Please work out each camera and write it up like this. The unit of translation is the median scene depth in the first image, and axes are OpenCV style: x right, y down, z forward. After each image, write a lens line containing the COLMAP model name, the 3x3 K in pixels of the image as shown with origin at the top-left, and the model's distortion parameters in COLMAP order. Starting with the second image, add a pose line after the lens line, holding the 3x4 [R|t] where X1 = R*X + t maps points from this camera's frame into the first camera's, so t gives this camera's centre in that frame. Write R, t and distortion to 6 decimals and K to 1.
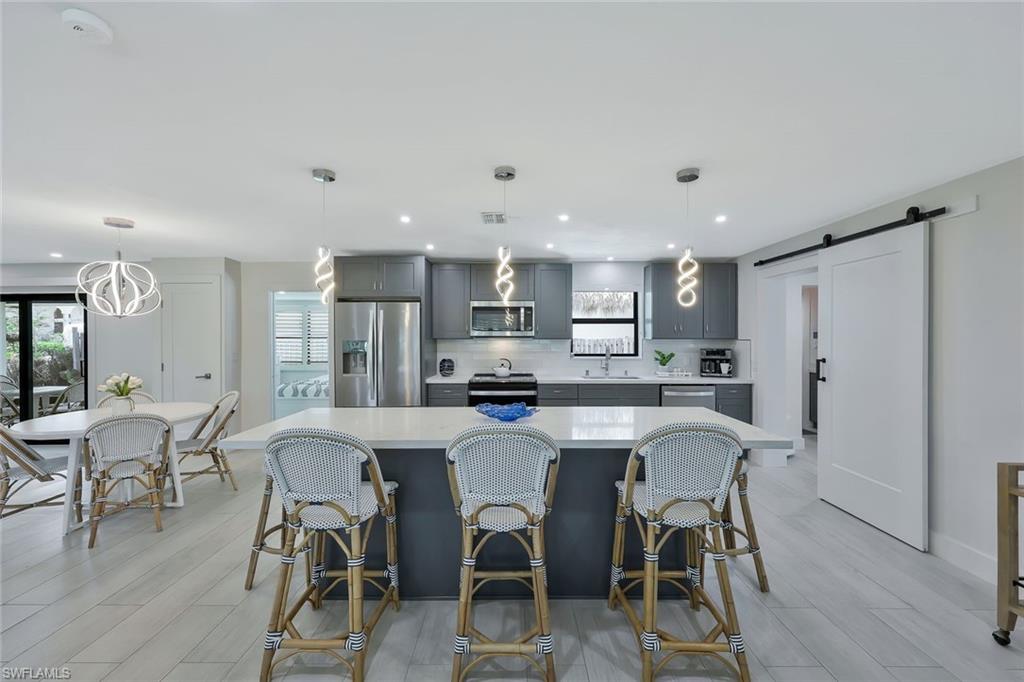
lens RADIAL K [[418.8, 0, 509.7], [0, 418.8, 342.2], [0, 0, 1]] dist [0.004365, 0.000135]
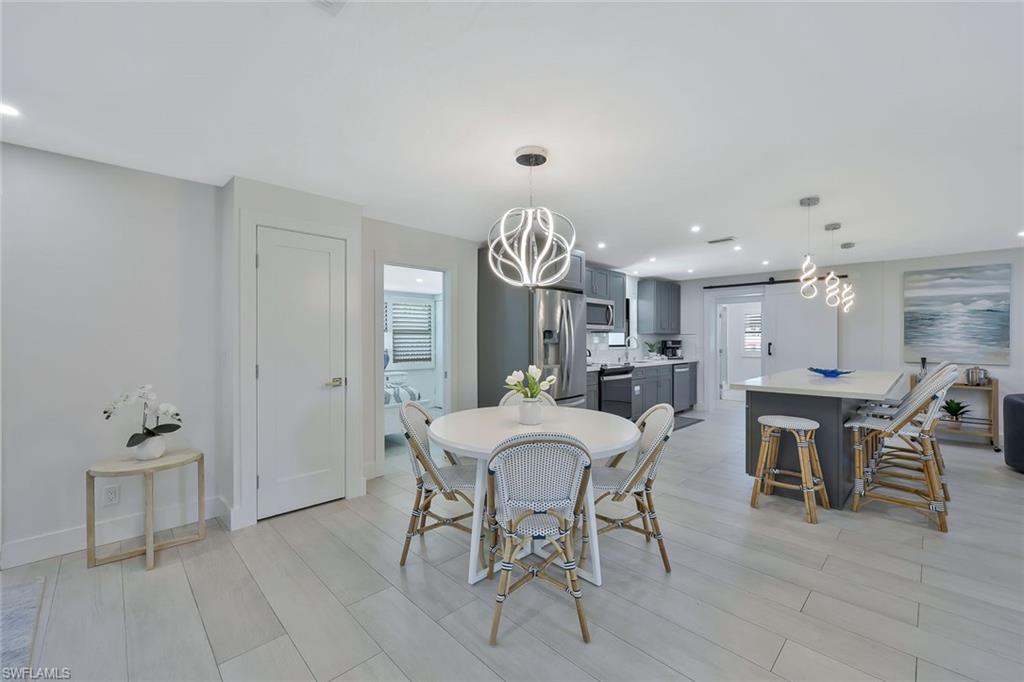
lens RADIAL K [[418.8, 0, 509.2], [0, 418.8, 339.8], [0, 0, 1]] dist [0.004365, 0.000135]
pose [[0.702718, 0.002295, 0.711465, -1.037804], [0.009027, 0.999886, -0.012141, 0.027256], [-0.711411, 0.014955, 0.702617, 0.373272]]
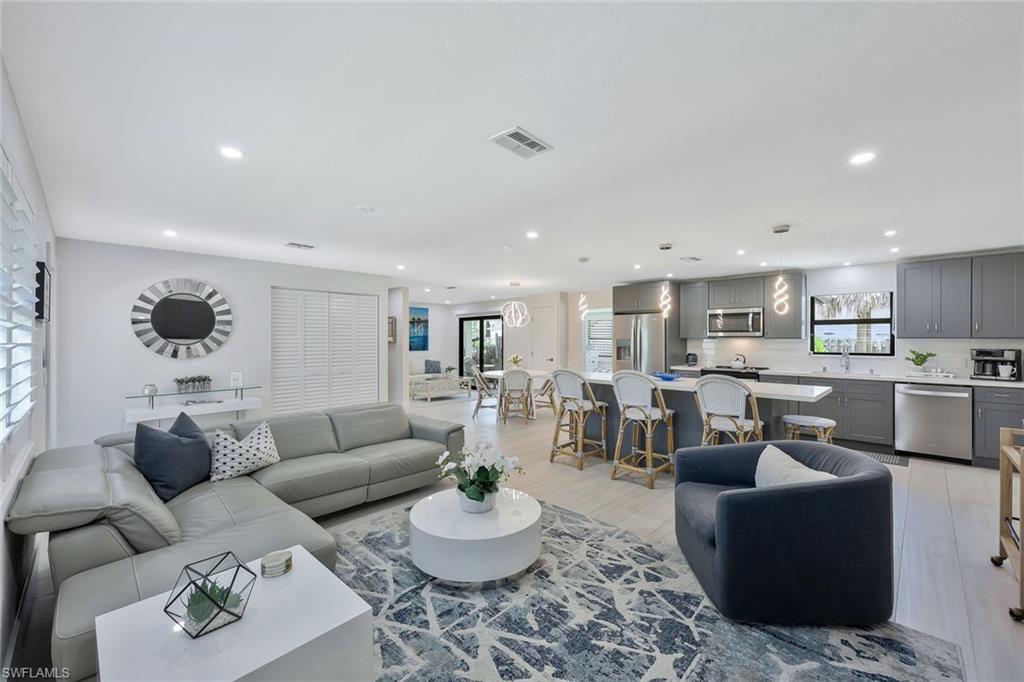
lens RADIAL K [[418.8, 0, 508.9], [0, 418.8, 339.1], [0, 0, 1]] dist [0.004365, 0.000135]
pose [[0.718425, 0.001370, -0.695603, 0.387934], [-0.013113, 0.999847, -0.011573, 0.018666], [0.695481, 0.017436, 0.718333, -0.401117]]
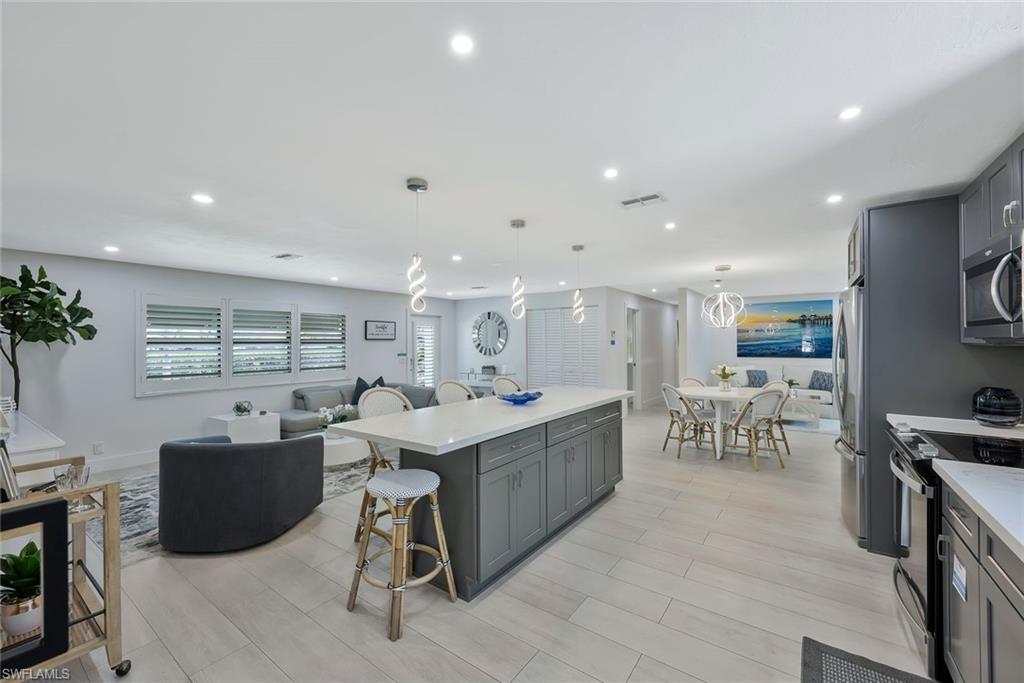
lens RADIAL K [[418.8, 0, 507.1], [0, 418.8, 342.1], [0, 0, 1]] dist [0.004365, 0.000135]
pose [[-0.576109, 0.001478, -0.817371, 0.567199], [-0.007262, 0.999950, 0.006927, -0.008109], [0.817340, 0.009926, -0.576070, 0.878304]]
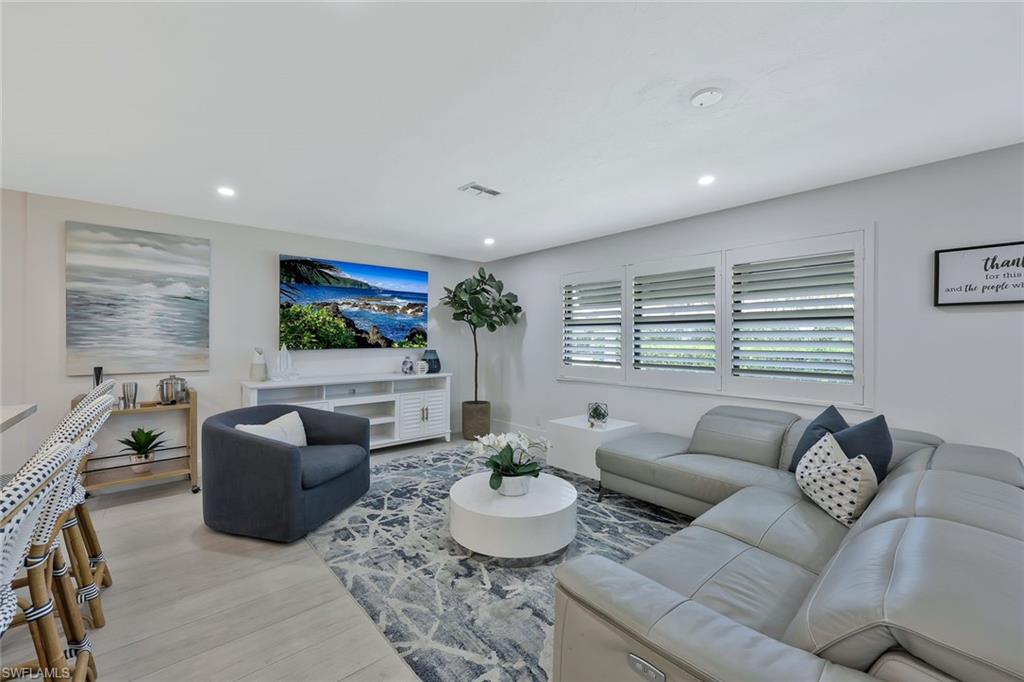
lens RADIAL K [[418.8, 0, 510.0], [0, 418.8, 335.4], [0, 0, 1]] dist [0.004365, 0.000135]
pose [[-0.658327, 0.001036, 0.752731, -0.425644], [0.012126, 0.999884, 0.009229, 0.021667], [-0.752634, 0.015204, -0.658263, 0.321553]]
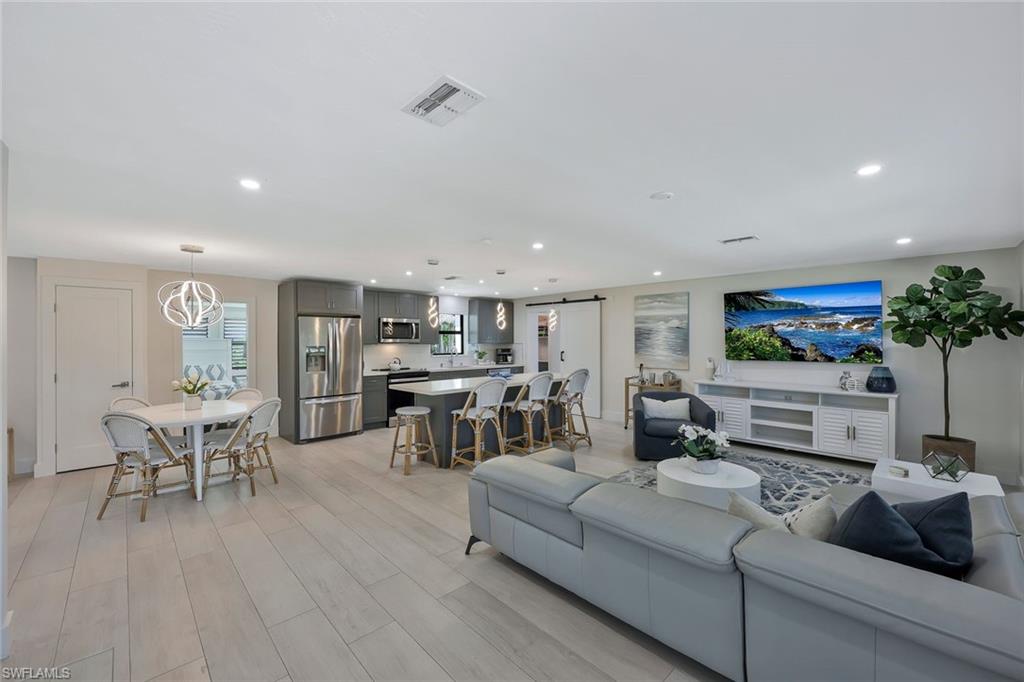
lens RADIAL K [[418.8, 0, 509.9], [0, 418.8, 342.2], [0, 0, 1]] dist [0.004365, 0.000135]
pose [[0.720787, -0.004797, 0.693140, -0.783301], [0.013511, 0.999883, -0.007130, 0.001327], [-0.693025, 0.014504, 0.720767, -0.340202]]
